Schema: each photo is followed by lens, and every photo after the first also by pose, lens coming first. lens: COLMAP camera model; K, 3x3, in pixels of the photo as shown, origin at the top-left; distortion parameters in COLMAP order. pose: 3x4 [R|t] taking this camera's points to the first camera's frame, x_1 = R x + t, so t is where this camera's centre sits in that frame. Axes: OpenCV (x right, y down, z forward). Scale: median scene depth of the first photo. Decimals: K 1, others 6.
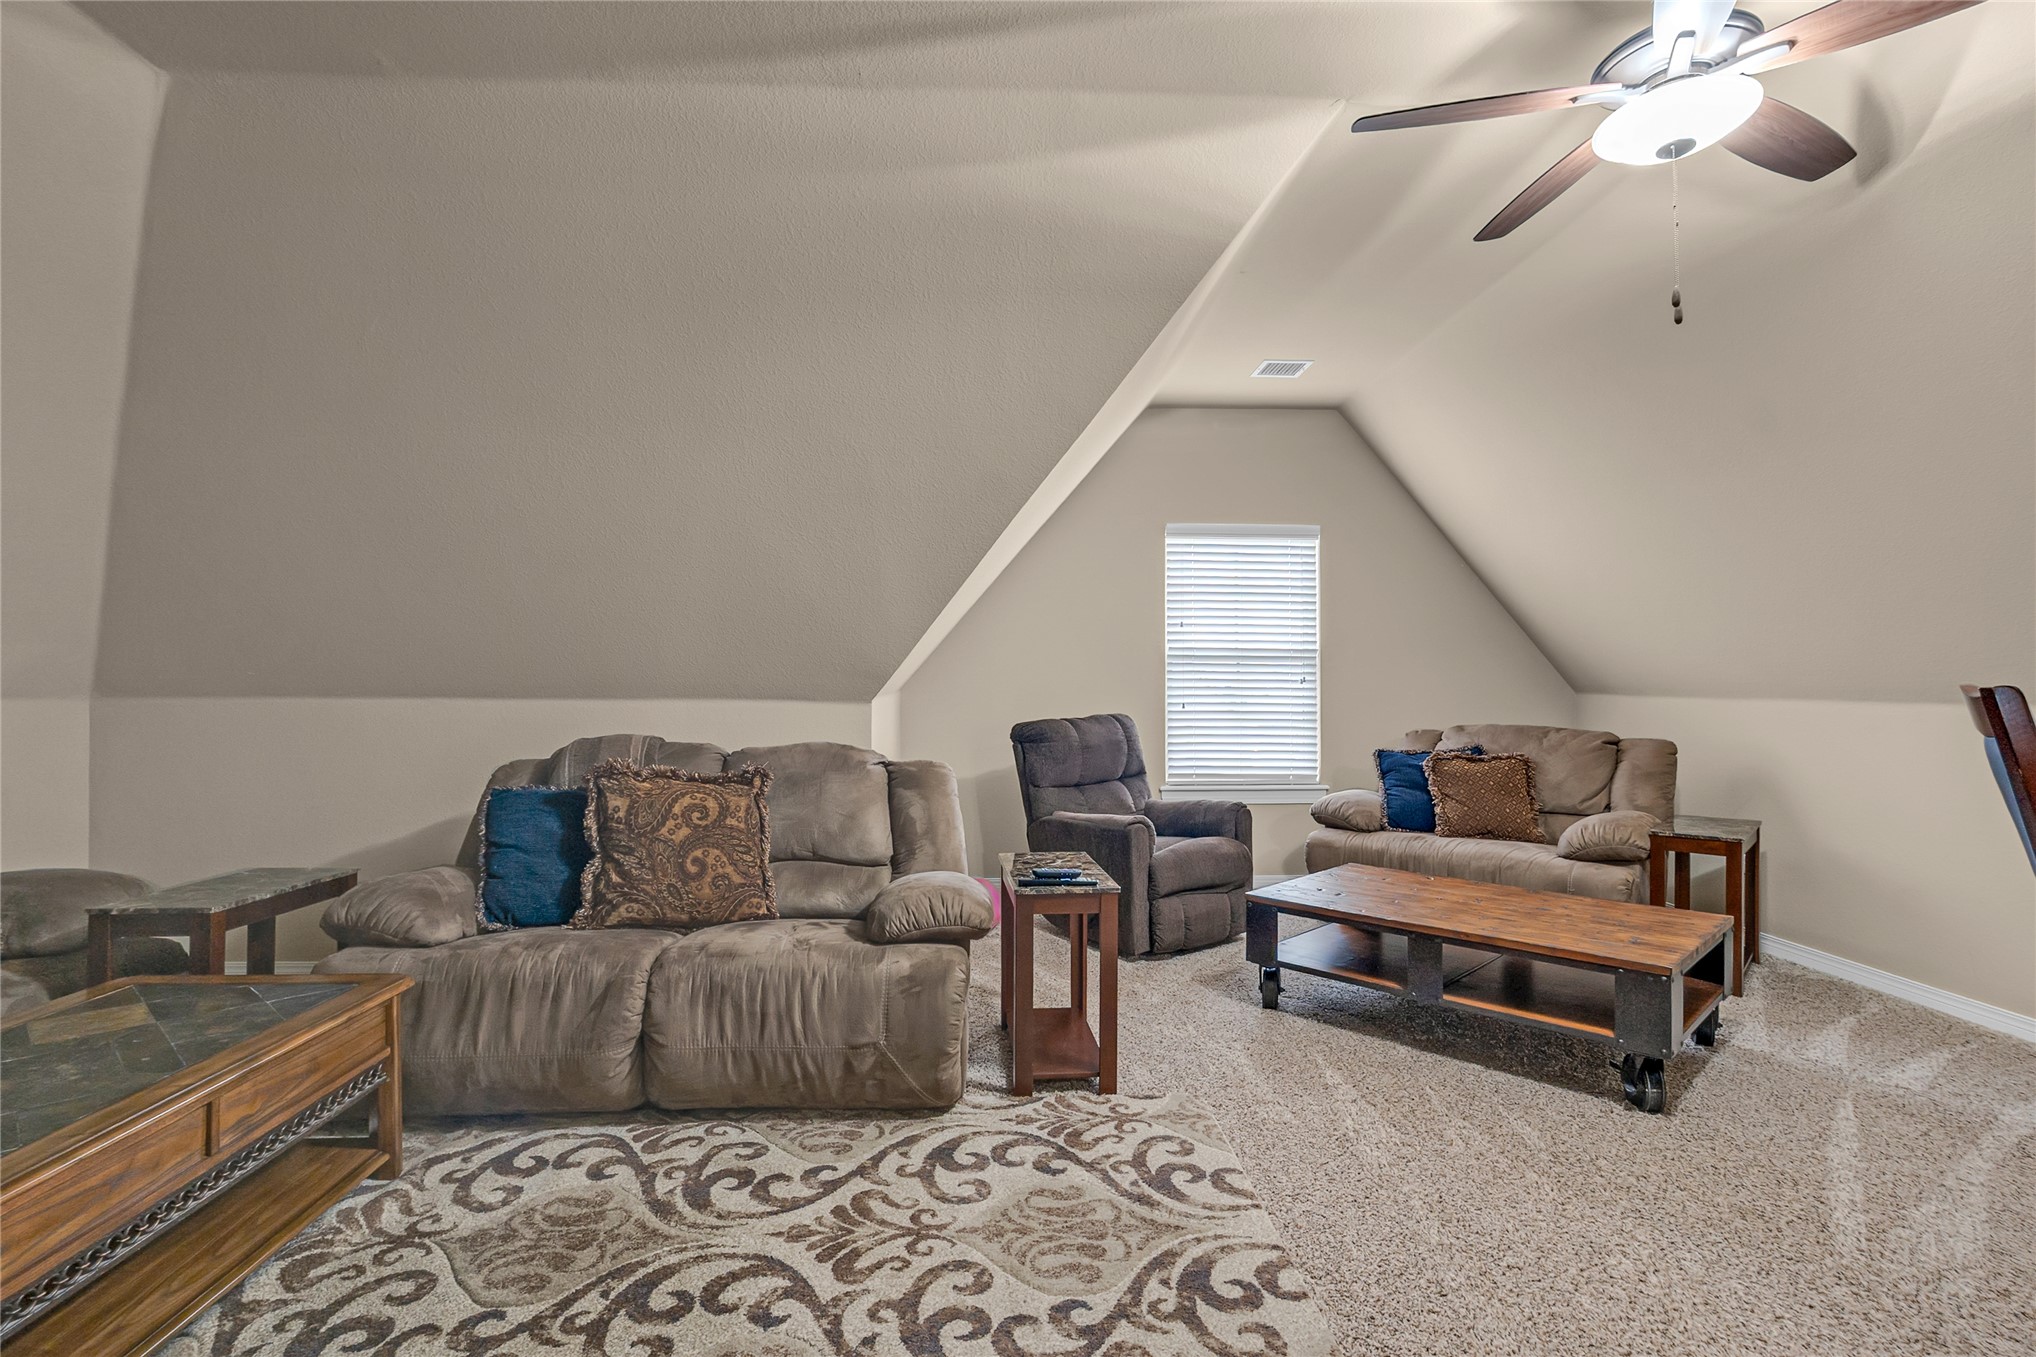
lens RADIAL K [[945.6, 0, 1028.3], [0, 945.6, 688.5], [0, 0, 1]] dist [-0.012538, 0.002579]
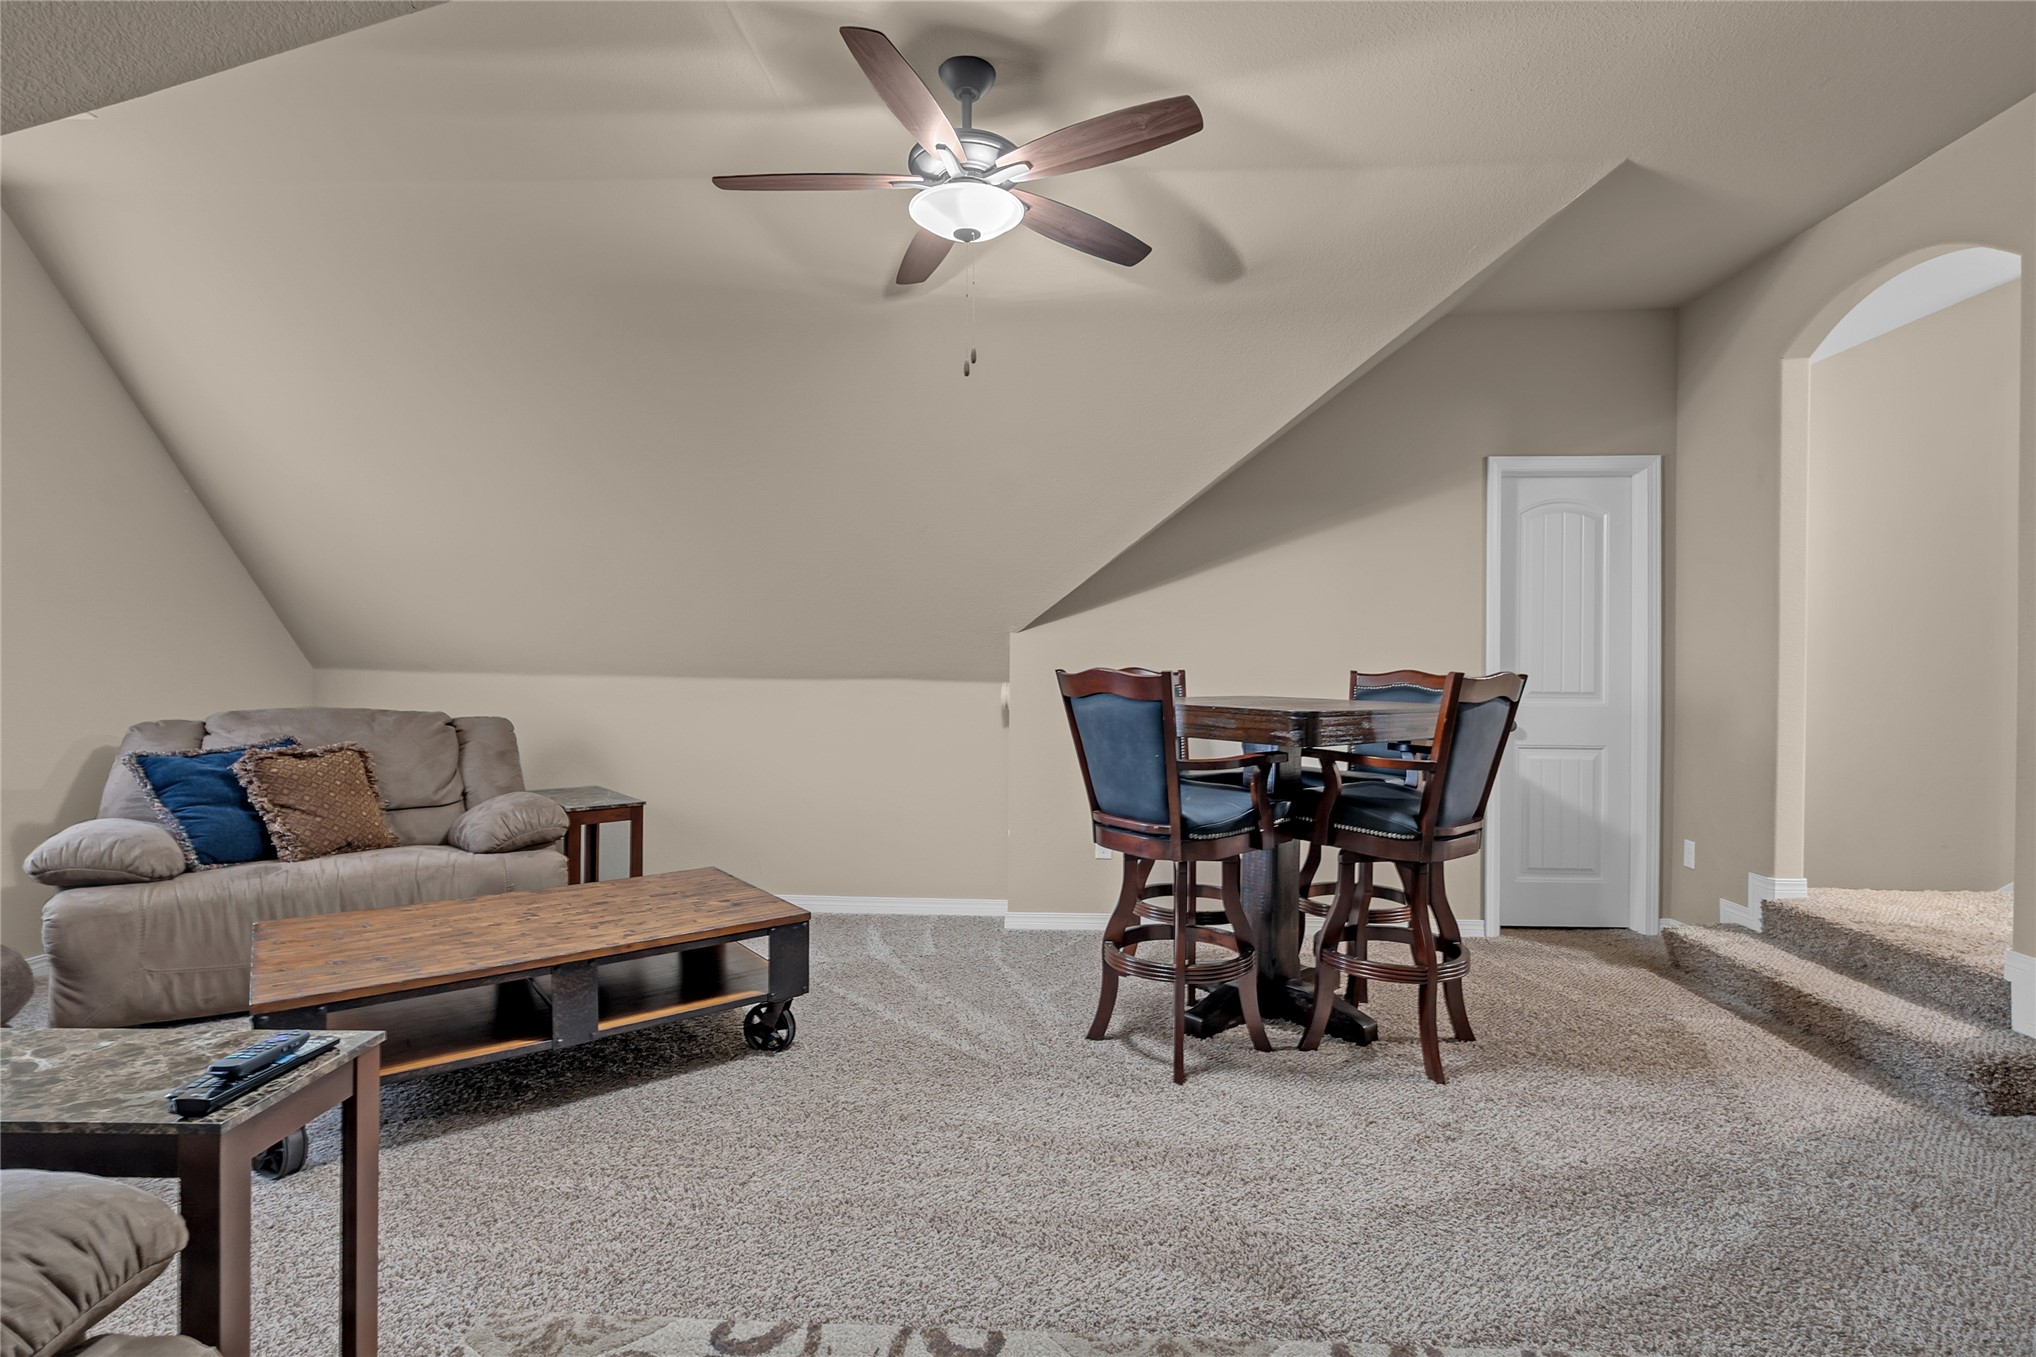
lens RADIAL K [[945.6, 0, 1029.0], [0, 945.6, 674.3], [0, 0, 1]] dist [-0.012538, 0.002579]
pose [[0.089938, -0.001478, 0.995946, -0.460830], [-0.011873, 0.999926, 0.002556, 0.000971], [-0.995877, -0.012054, 0.089914, 0.670301]]
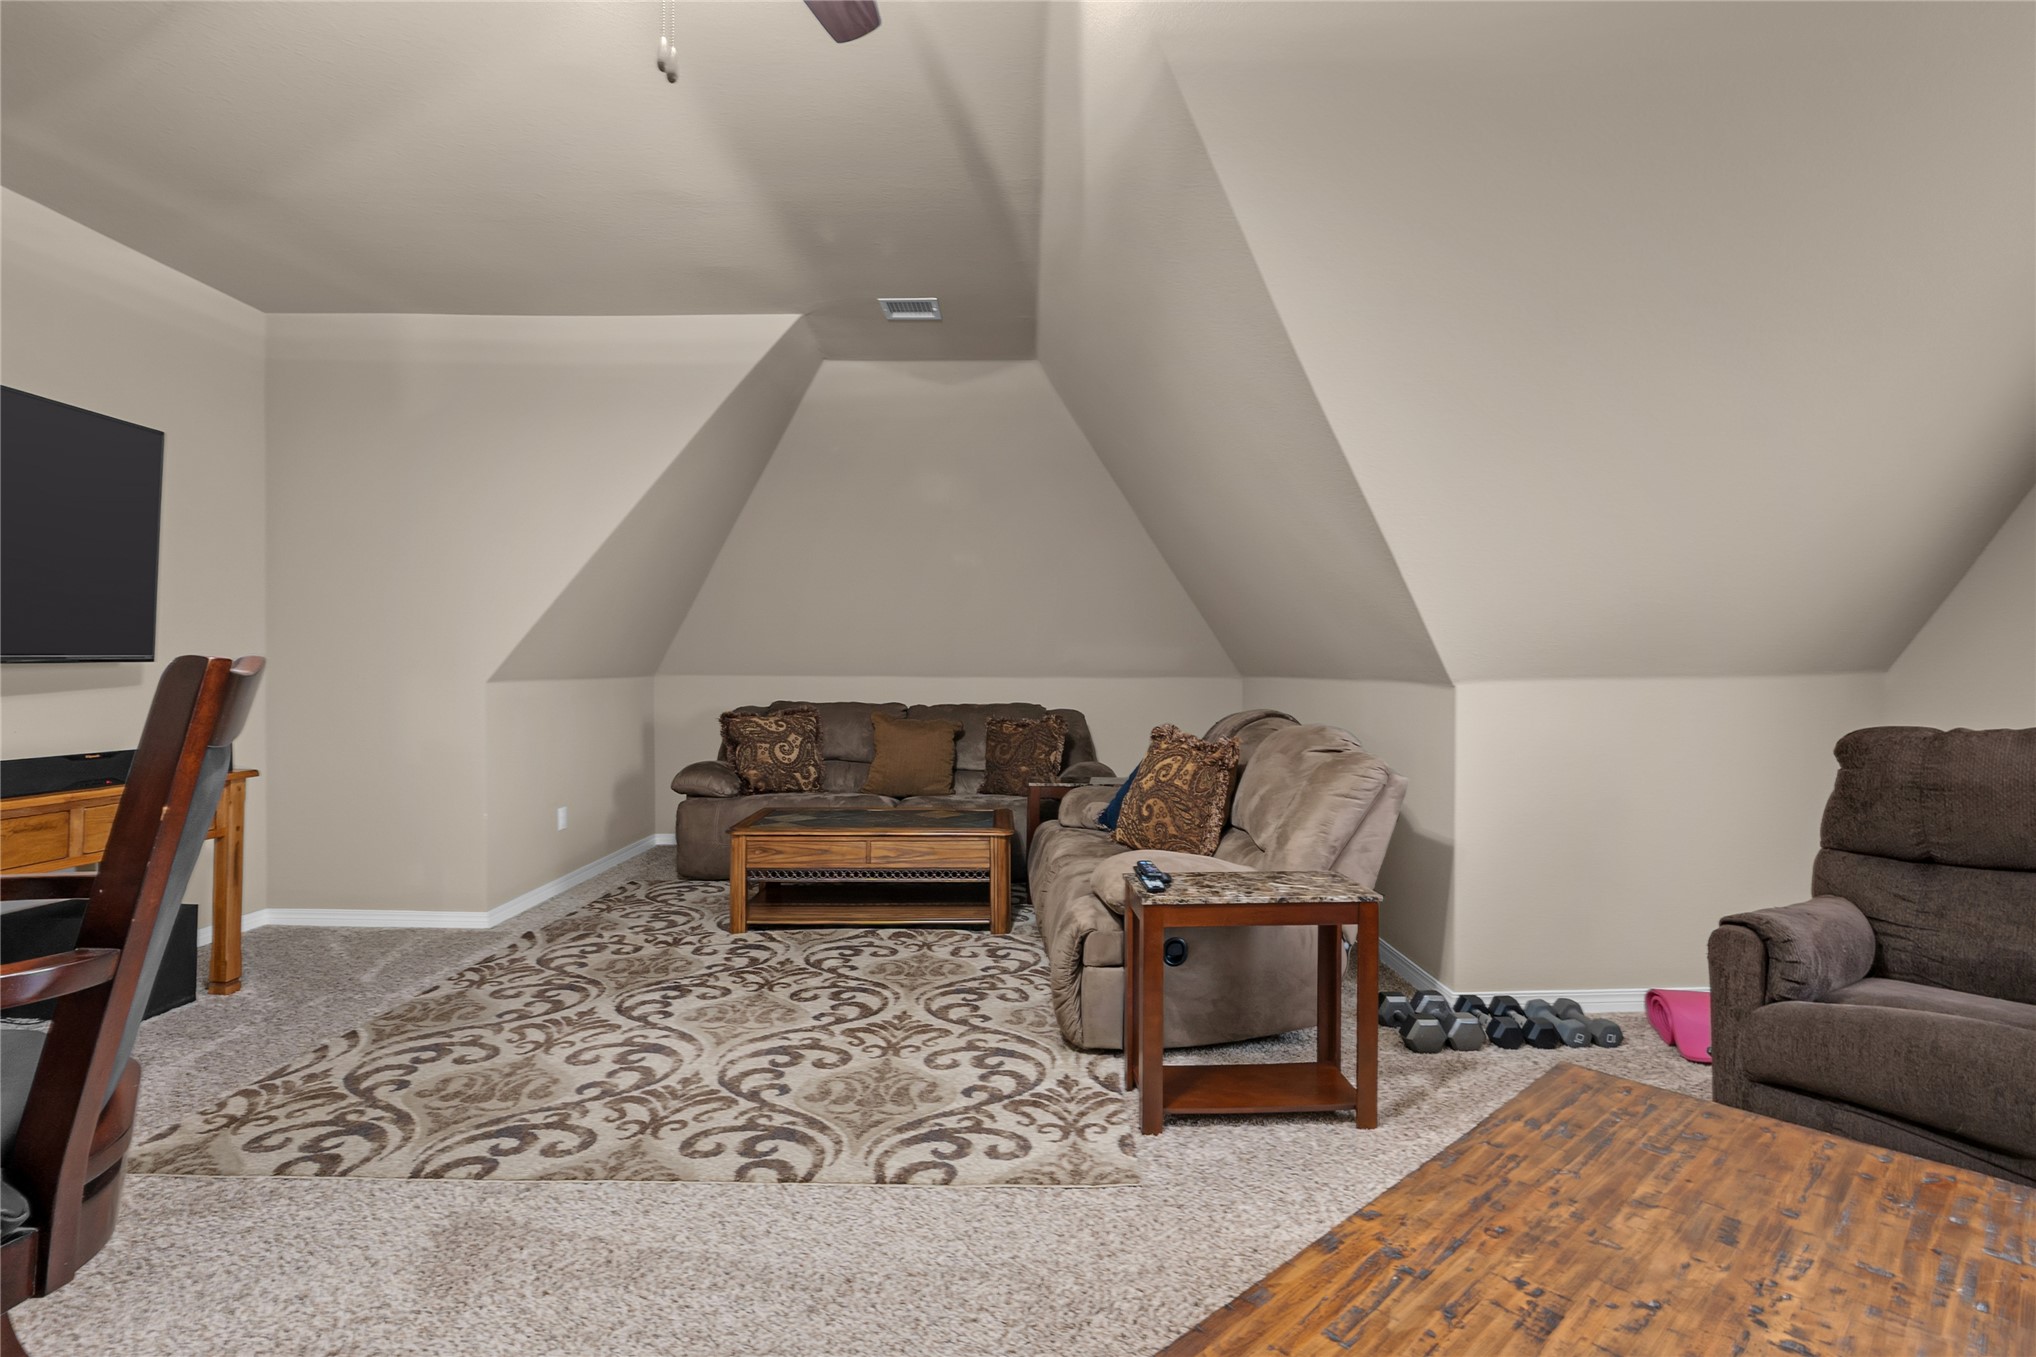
lens RADIAL K [[945.6, 0, 1014.1], [0, 945.6, 677.3], [0, 0, 1]] dist [-0.012538, 0.002579]
pose [[-0.048397, 0.001127, -0.998828, 1.104957], [0.004712, 0.999988, 0.000900, 0.007985], [0.998817, -0.004663, -0.048402, 1.056796]]
